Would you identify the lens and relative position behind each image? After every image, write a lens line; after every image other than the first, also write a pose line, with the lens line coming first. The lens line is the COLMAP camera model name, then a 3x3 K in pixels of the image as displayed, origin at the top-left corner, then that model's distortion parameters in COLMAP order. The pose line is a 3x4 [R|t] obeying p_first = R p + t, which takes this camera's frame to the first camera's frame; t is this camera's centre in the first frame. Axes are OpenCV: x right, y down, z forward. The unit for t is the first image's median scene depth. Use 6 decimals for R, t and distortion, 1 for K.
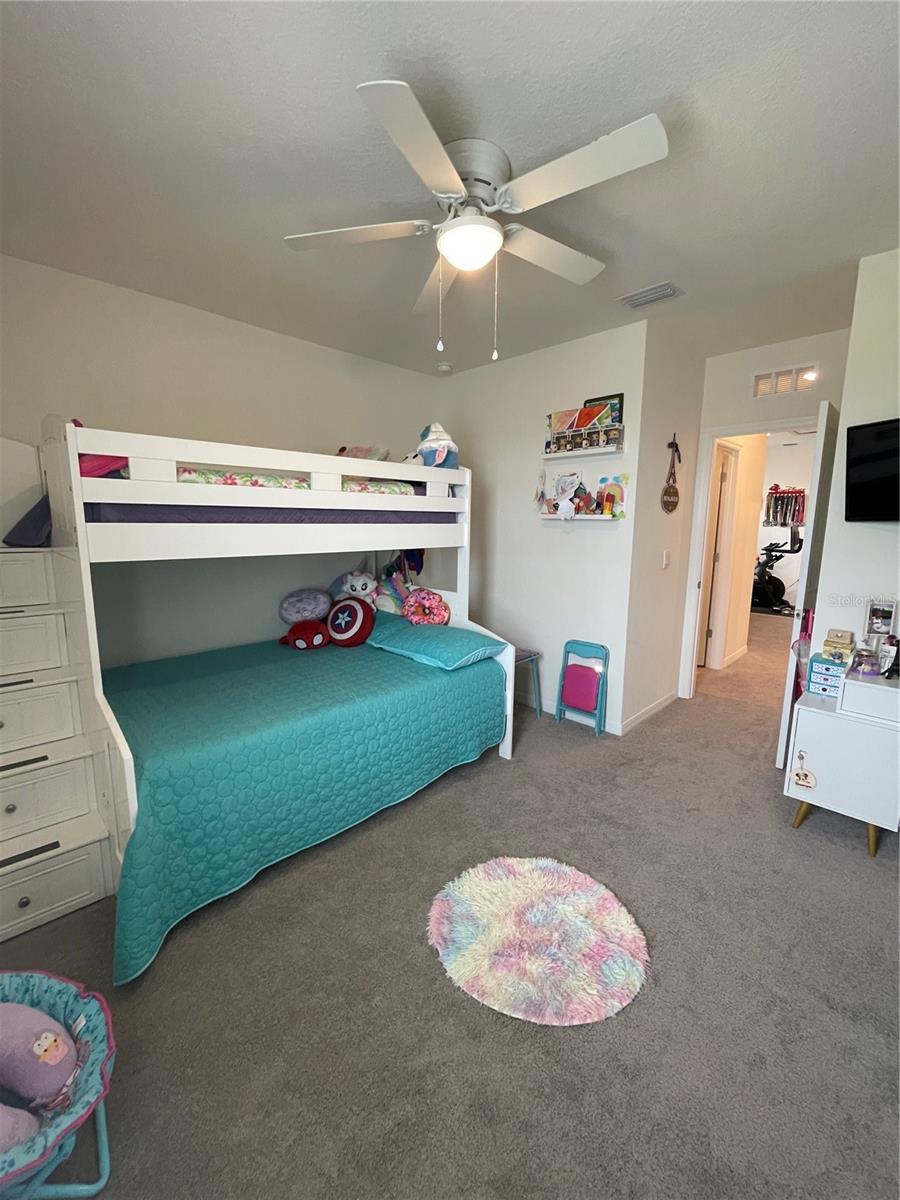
lens RADIAL K [[505.4, 0, 450.5], [0, 505.4, 598.1], [0, 0, 1]] dist [-0.001172, -0.000497]
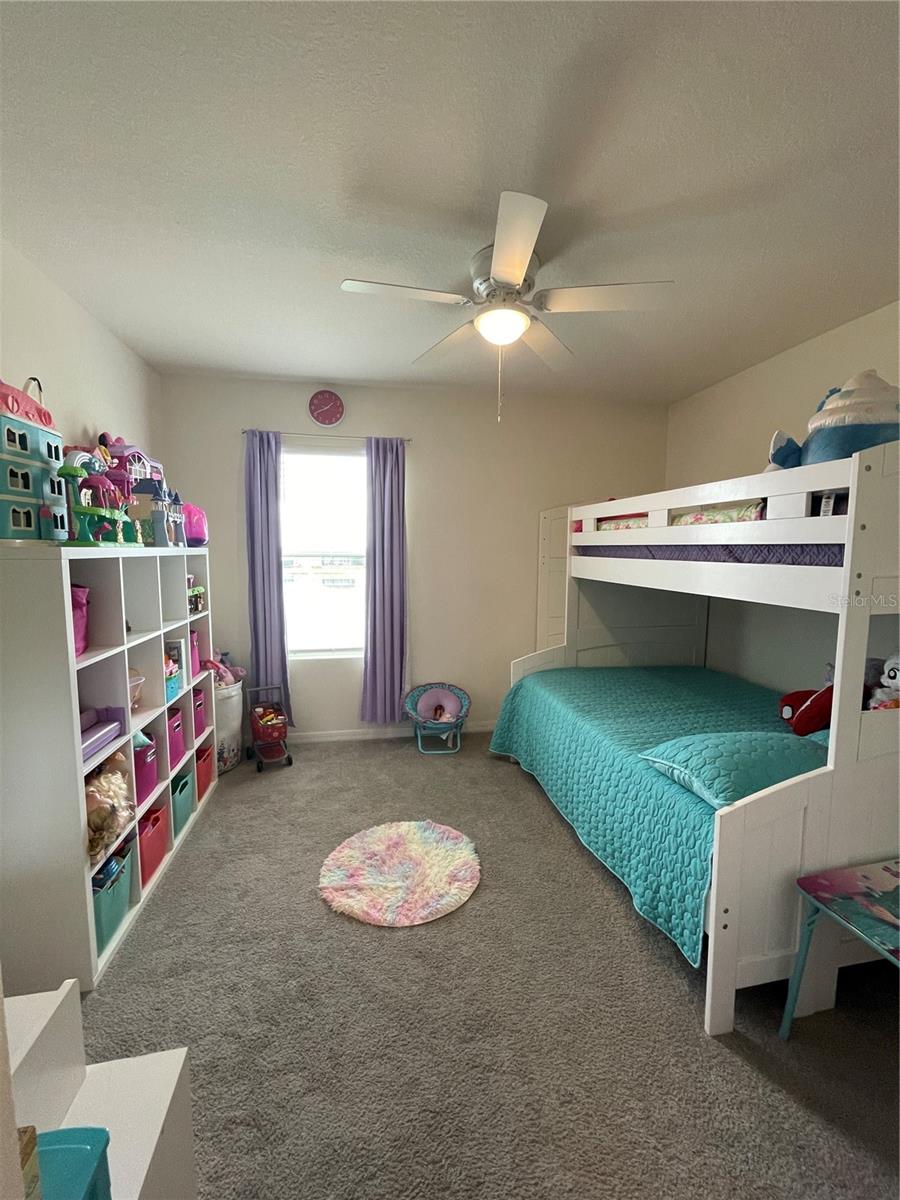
lens RADIAL K [[487.6, 0, 450.4], [0, 487.6, 598.9], [0, 0, 1]] dist [0.001173, 0.000597]
pose [[-0.556242, 0.074268, -0.827695, 0.767805], [-0.139146, 0.973613, 0.180873, -0.181194], [0.819288, 0.215780, -0.531231, 1.148941]]
